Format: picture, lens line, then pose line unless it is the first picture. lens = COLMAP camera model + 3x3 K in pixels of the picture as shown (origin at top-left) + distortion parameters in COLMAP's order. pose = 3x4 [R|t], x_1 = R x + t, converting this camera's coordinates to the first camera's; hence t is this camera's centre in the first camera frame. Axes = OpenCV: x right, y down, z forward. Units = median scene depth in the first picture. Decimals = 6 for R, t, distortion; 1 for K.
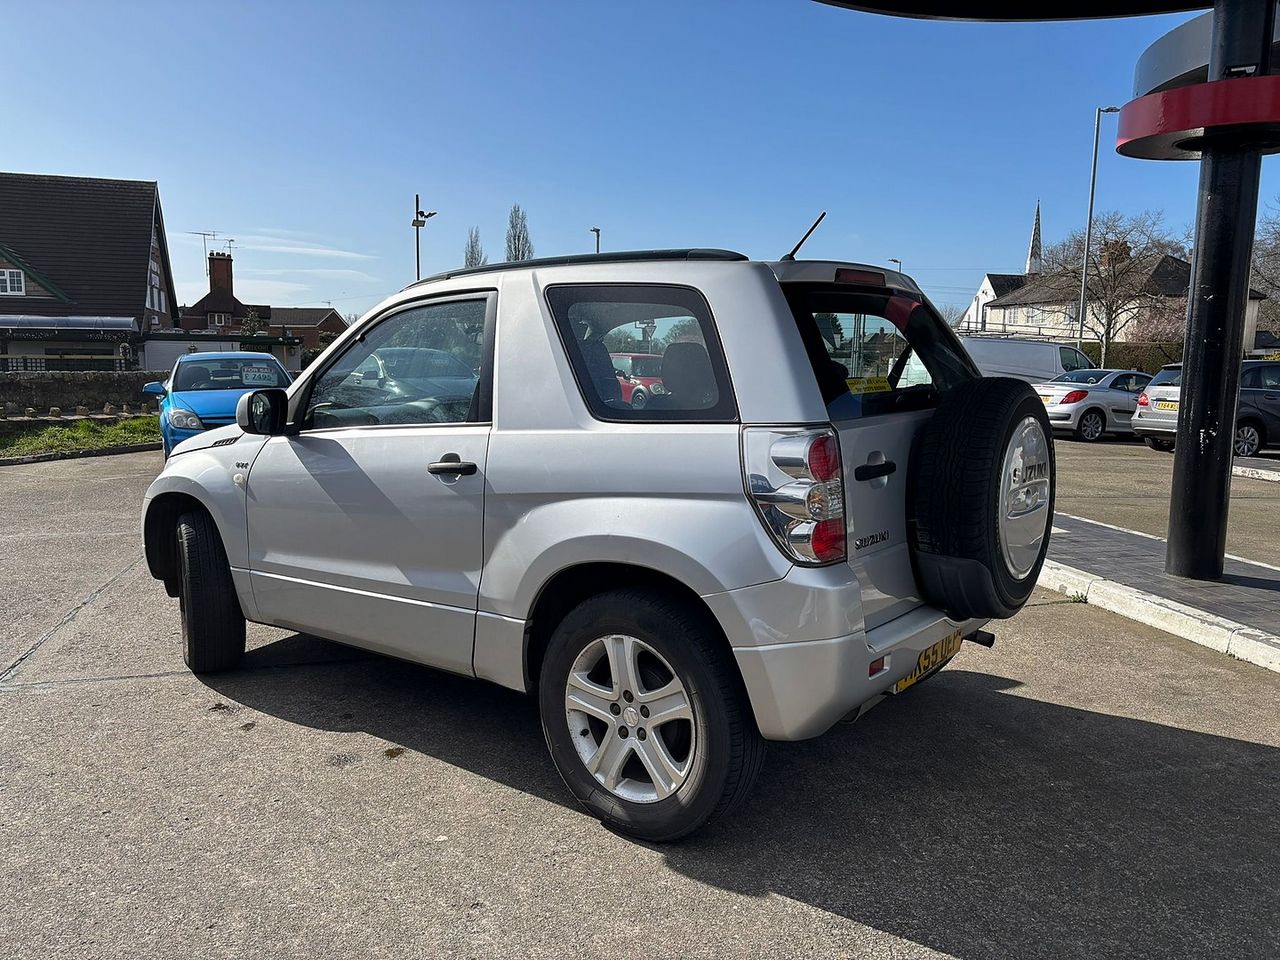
lens RADIAL K [[965.4, 0, 633.5], [0, 965.4, 474.5], [0, 0, 1]] dist [0.042086, -0.037508]
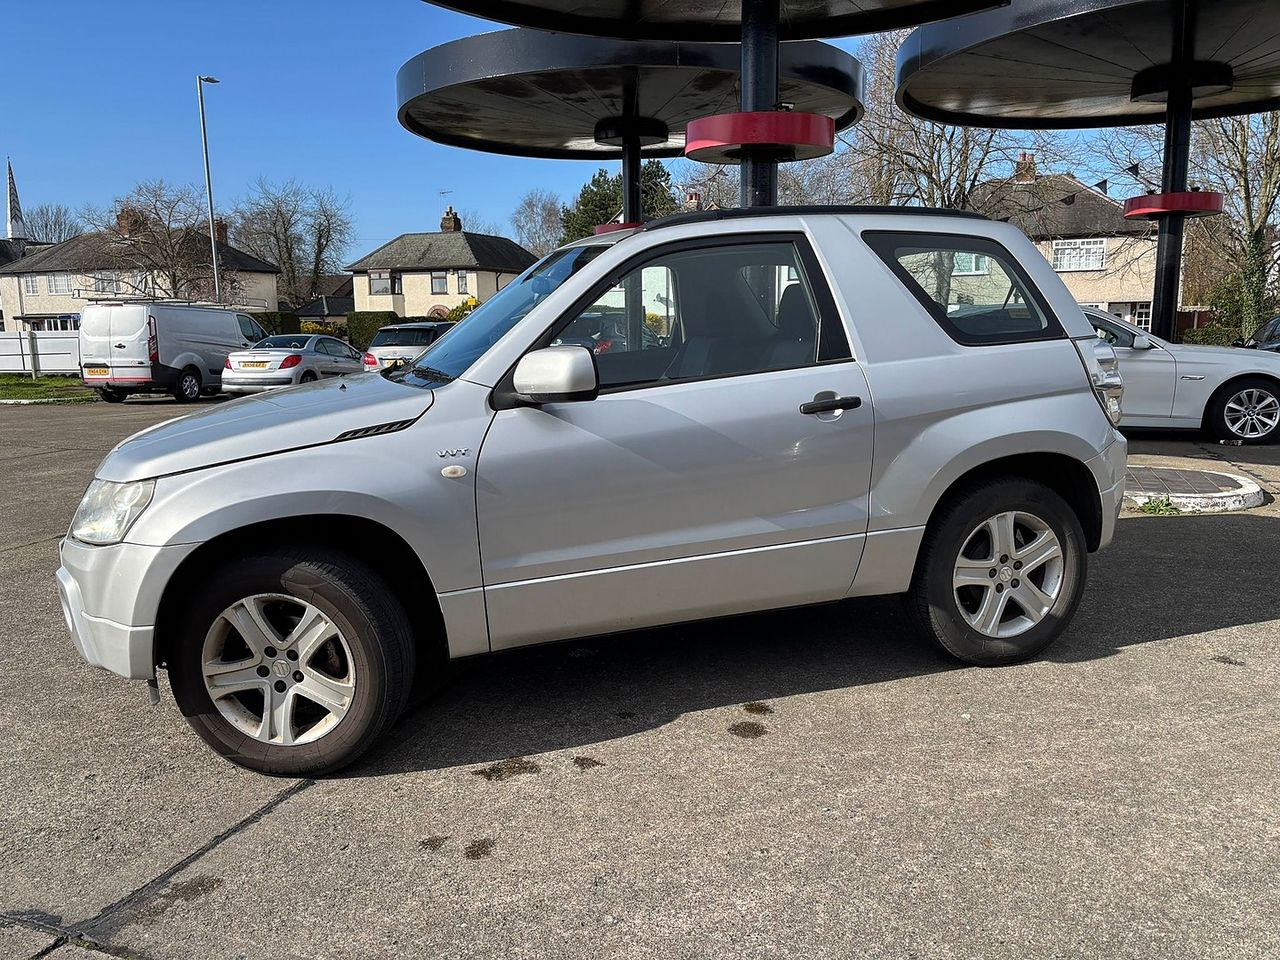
lens RADIAL K [[965.4, 0, 637.1], [0, 965.4, 484.1], [0, 0, 1]] dist [0.042086, -0.037508]
pose [[0.566476, -0.156507, 0.809080, -1.183071], [0.126243, 0.986692, 0.102475, -0.056516], [-0.814351, 0.044091, 0.578695, 0.583650]]
